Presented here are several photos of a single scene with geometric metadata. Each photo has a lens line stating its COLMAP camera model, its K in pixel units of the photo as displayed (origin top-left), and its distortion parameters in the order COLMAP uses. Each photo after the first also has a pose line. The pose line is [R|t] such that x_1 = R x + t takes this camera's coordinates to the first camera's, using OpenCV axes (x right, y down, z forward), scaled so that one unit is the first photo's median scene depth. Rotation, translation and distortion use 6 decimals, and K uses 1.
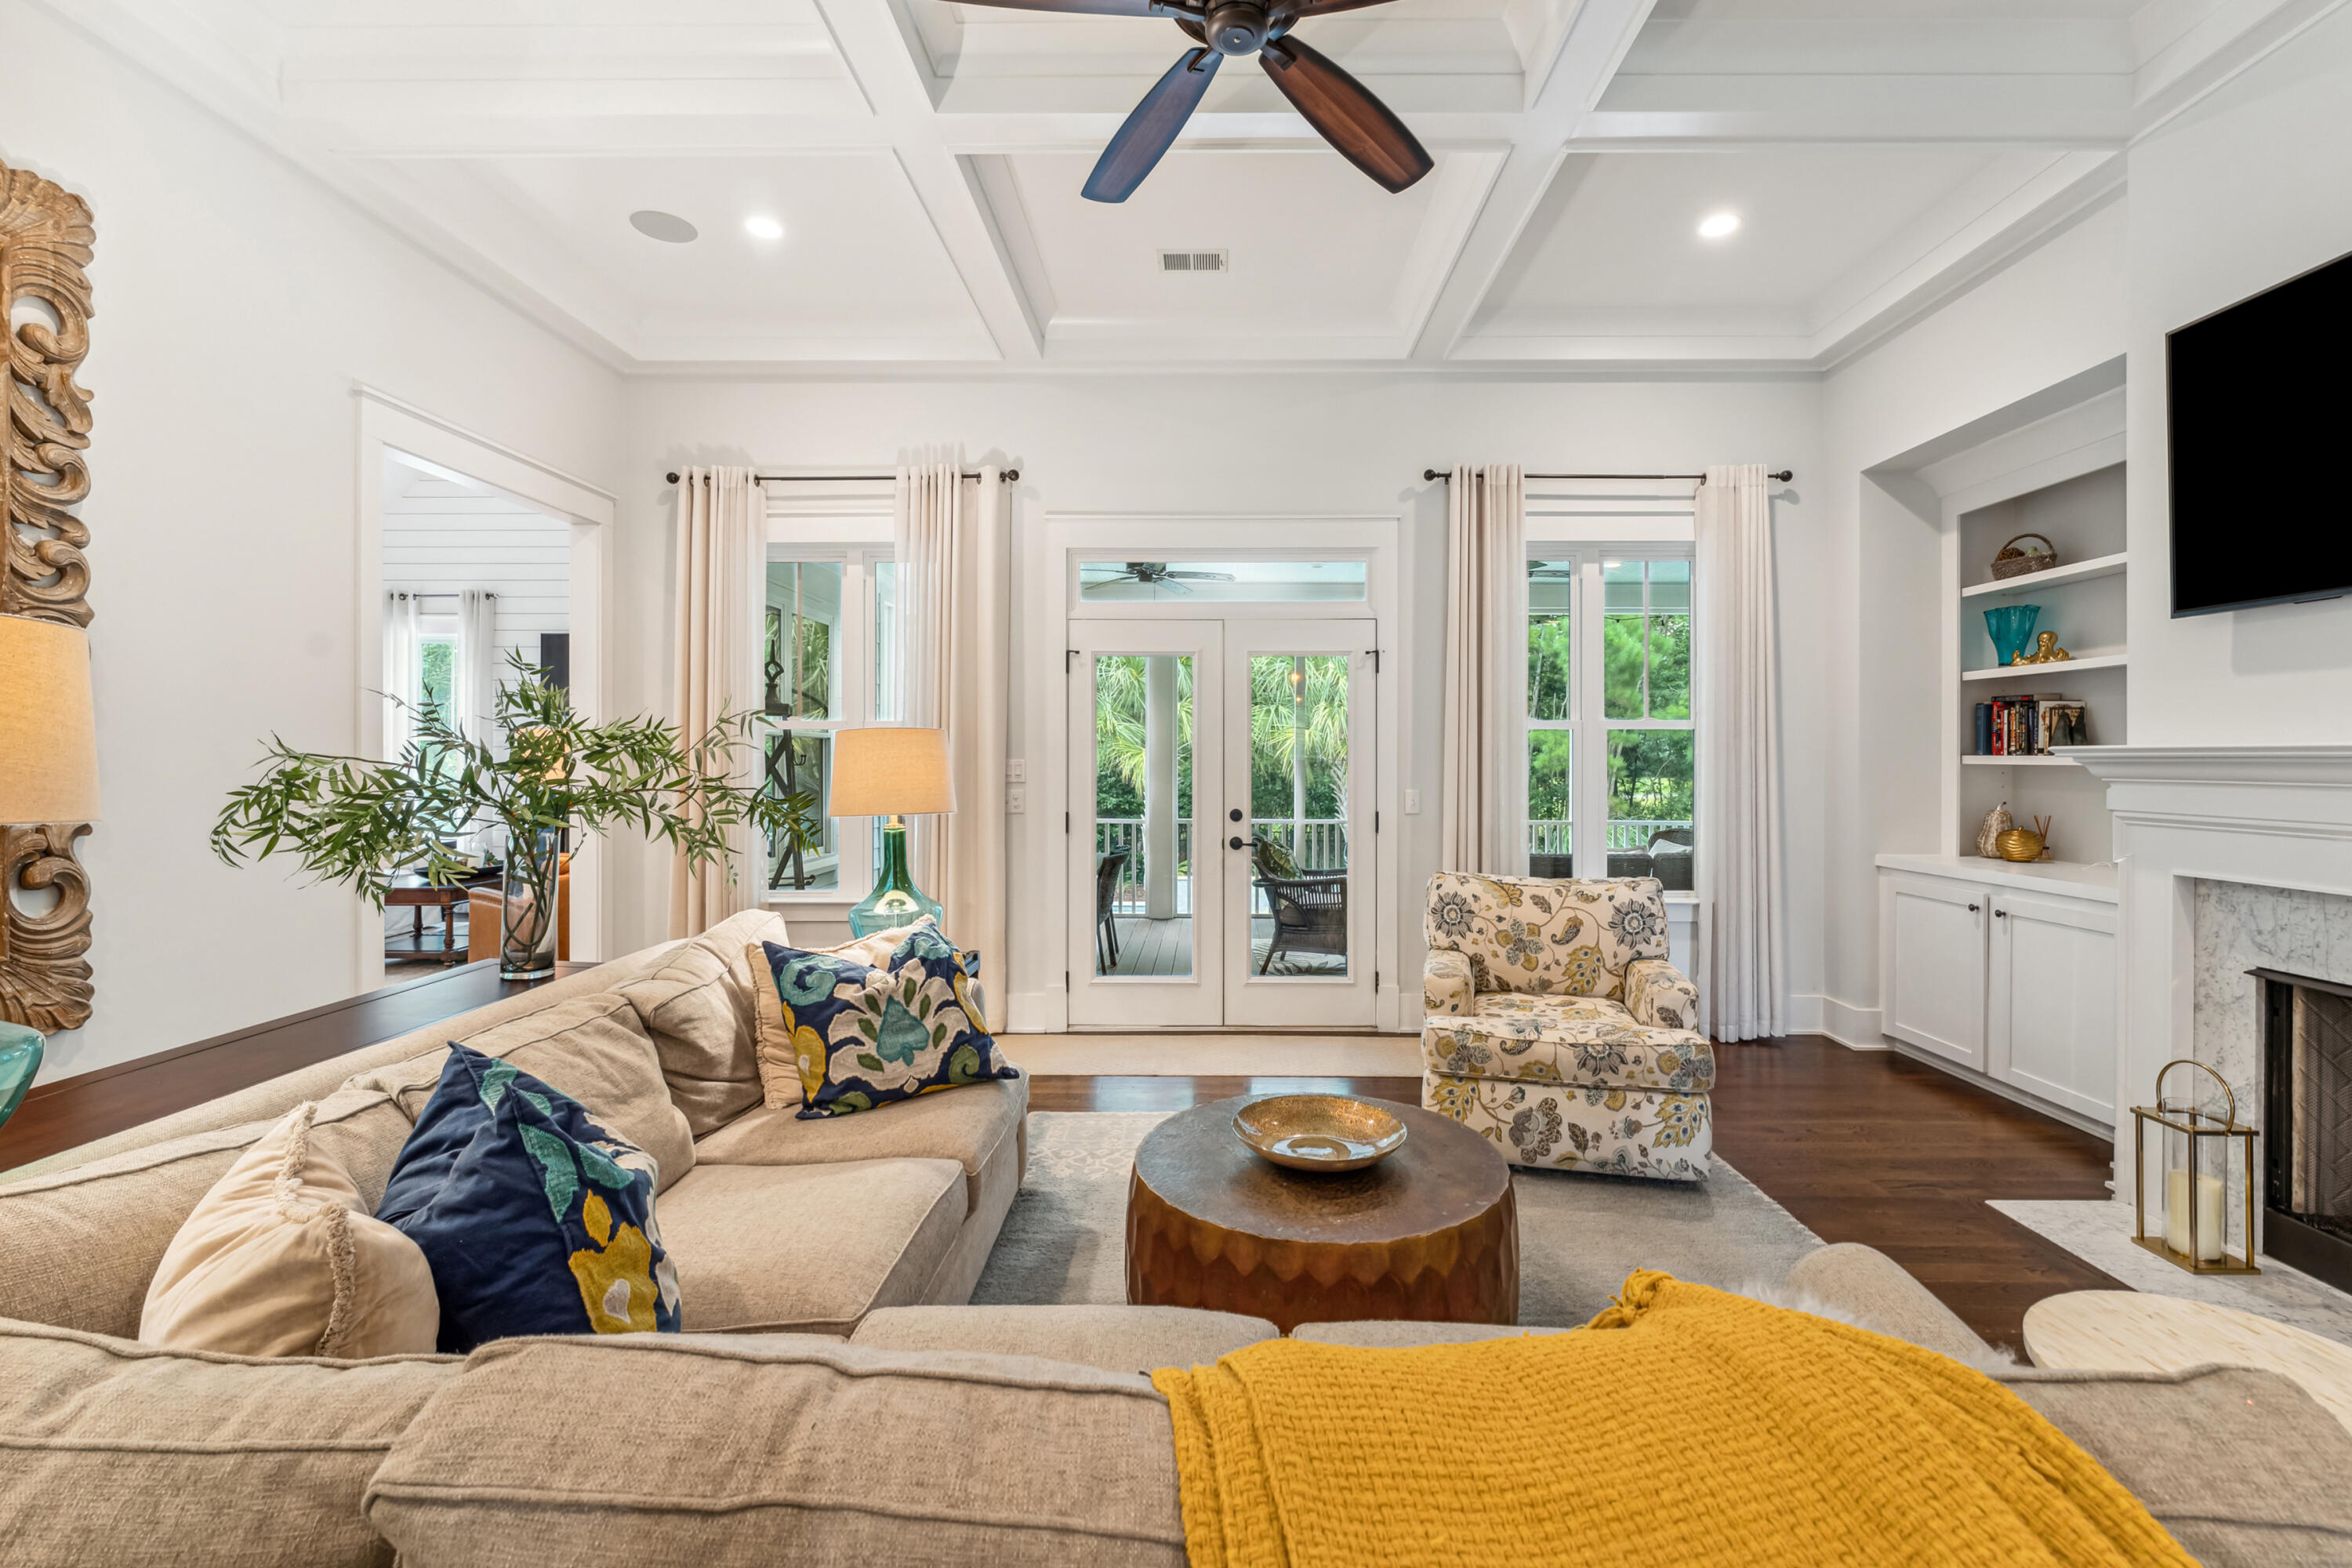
lens RADIAL K [[989.0, 0, 1207.0], [0, 989.0, 761.8], [0, 0, 1]] dist [-0.006353, 0.000151]
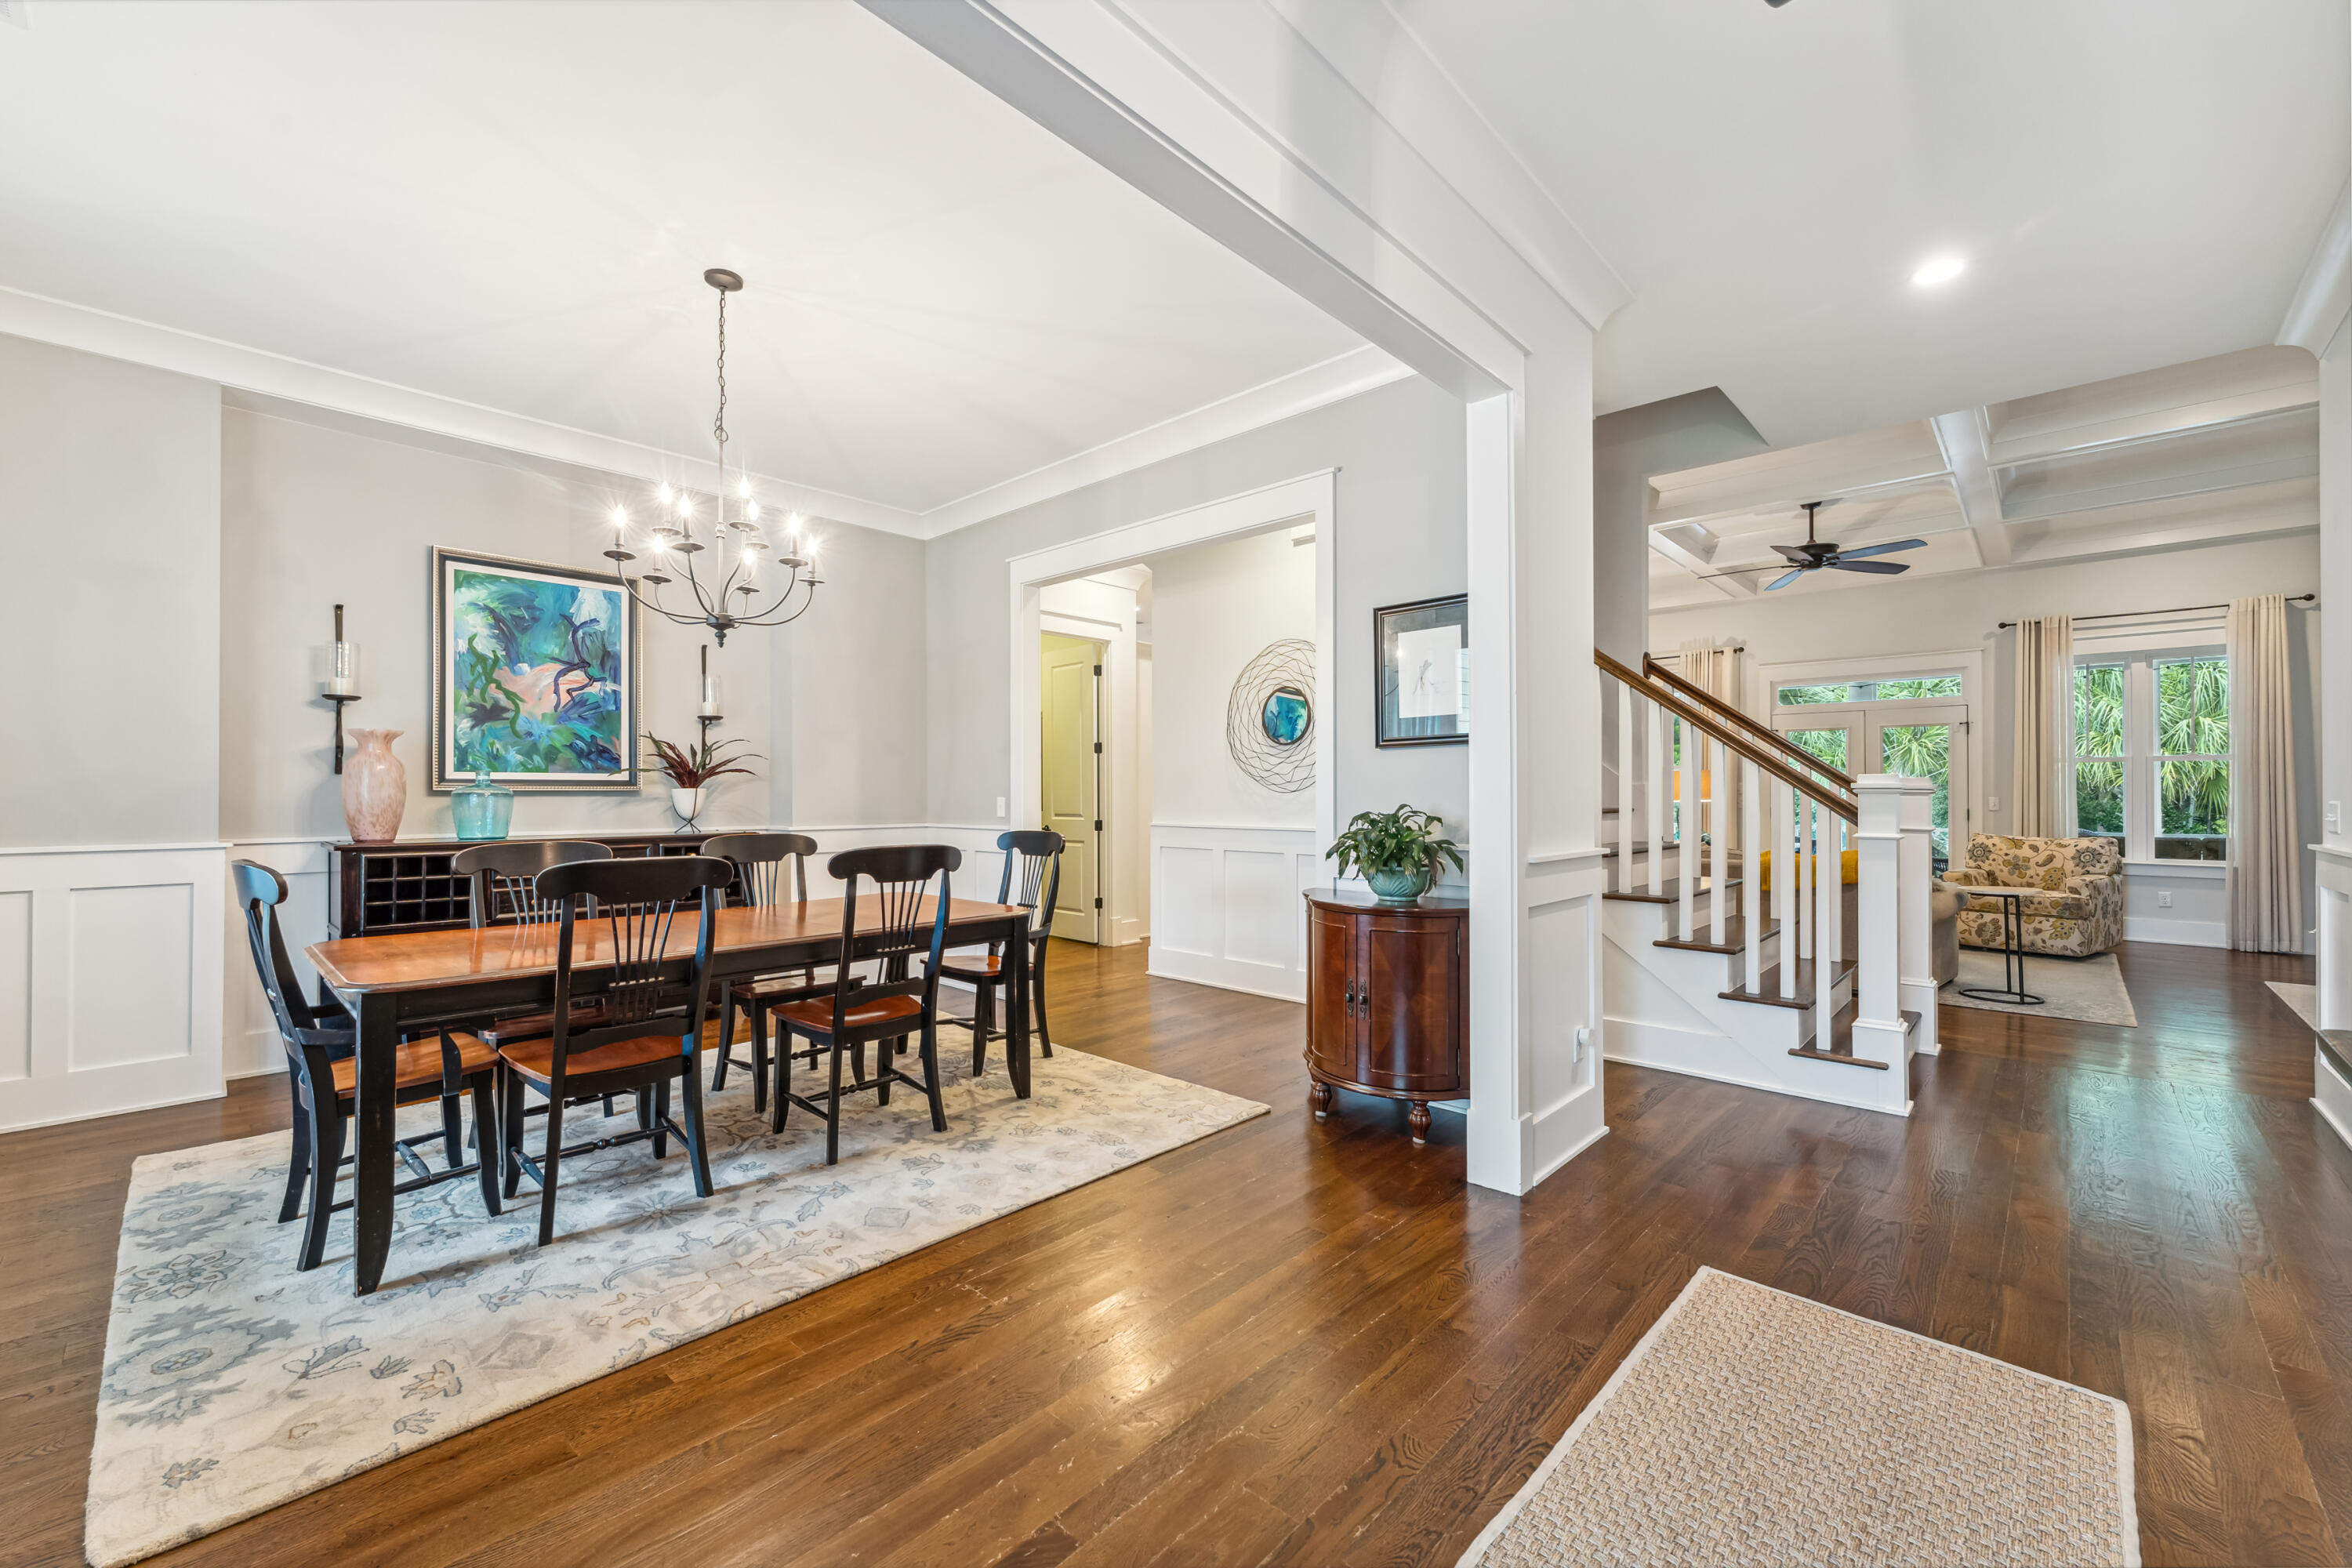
lens RADIAL K [[932.9, 0, 1163.2], [0, 932.9, 788.4], [0, 0, 1]] dist [0.001040, 0.000388]
pose [[0.726793, -0.004917, -0.686839, 0.440431], [-0.000975, 0.999966, -0.008189, 0.044171], [0.686856, 0.006621, 0.726763, -2.075354]]
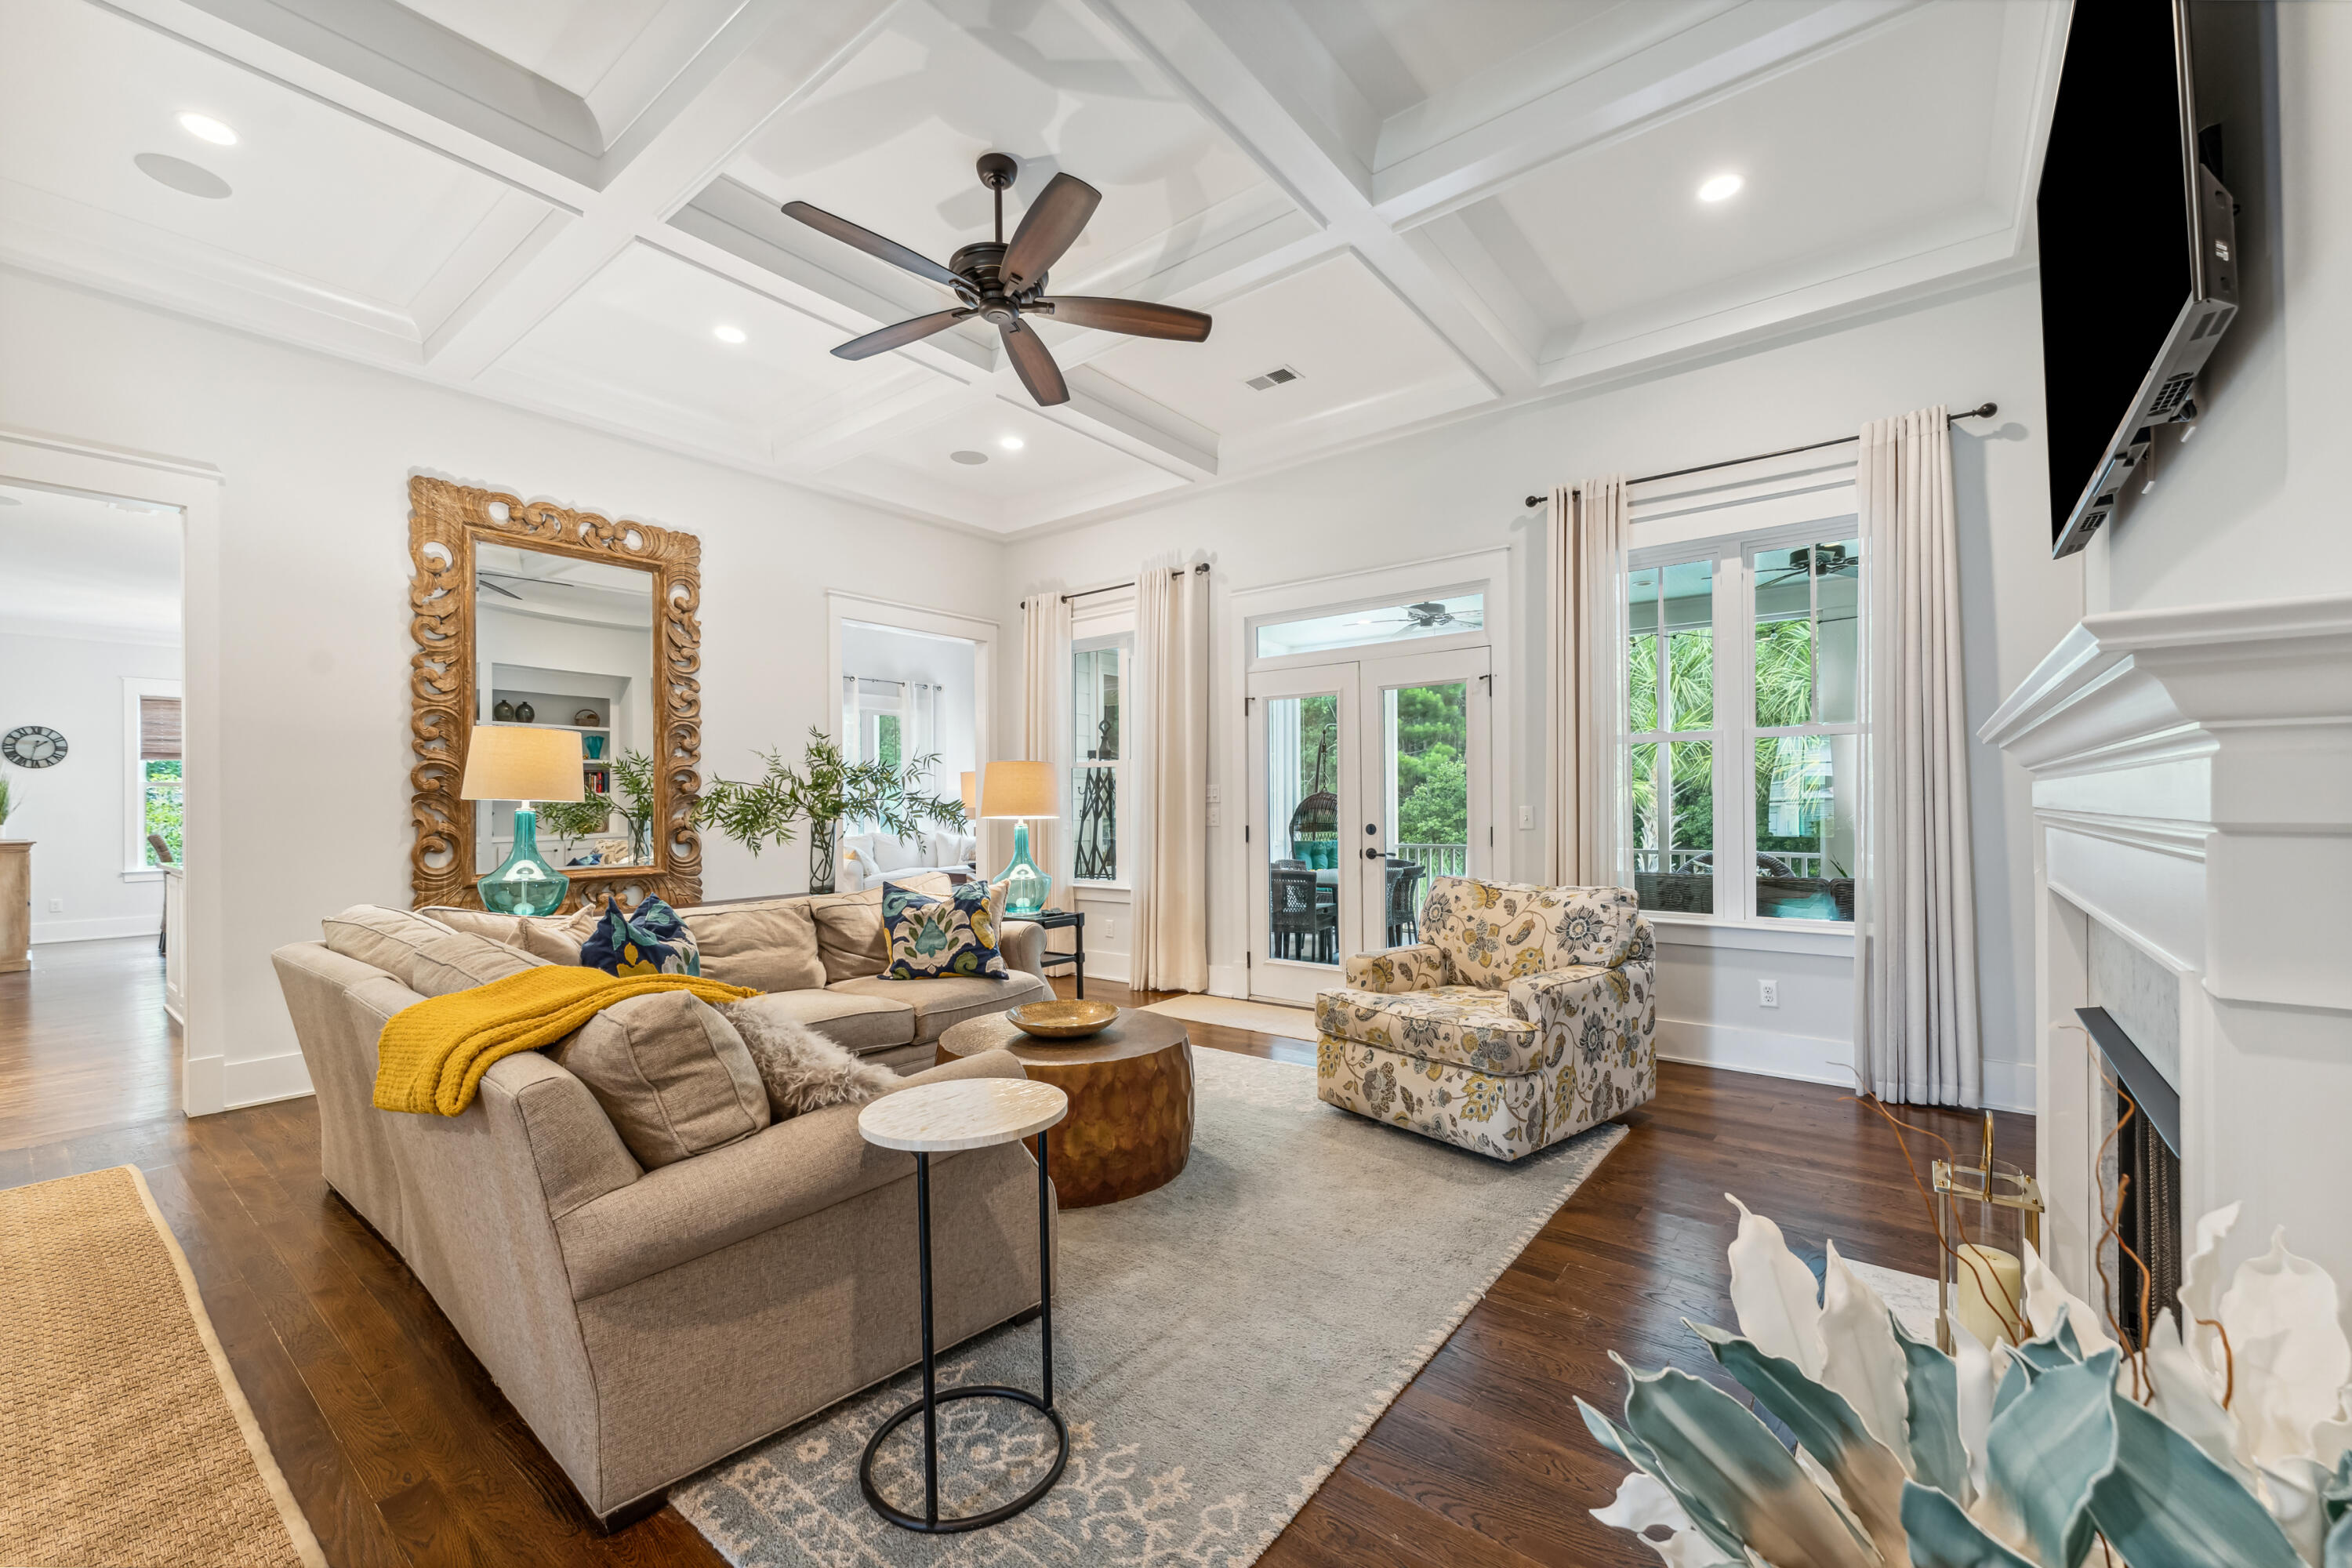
lens RADIAL K [[941.2, 0, 1163.4], [0, 941.2, 802.7], [0, 0, 1]] dist [-0.001108, -0.000047]
pose [[0.786231, -0.009388, -0.617861, 0.825020], [0.008368, 0.999955, -0.004545, 0.041683], [0.617876, -0.001596, 0.786274, -0.022613]]
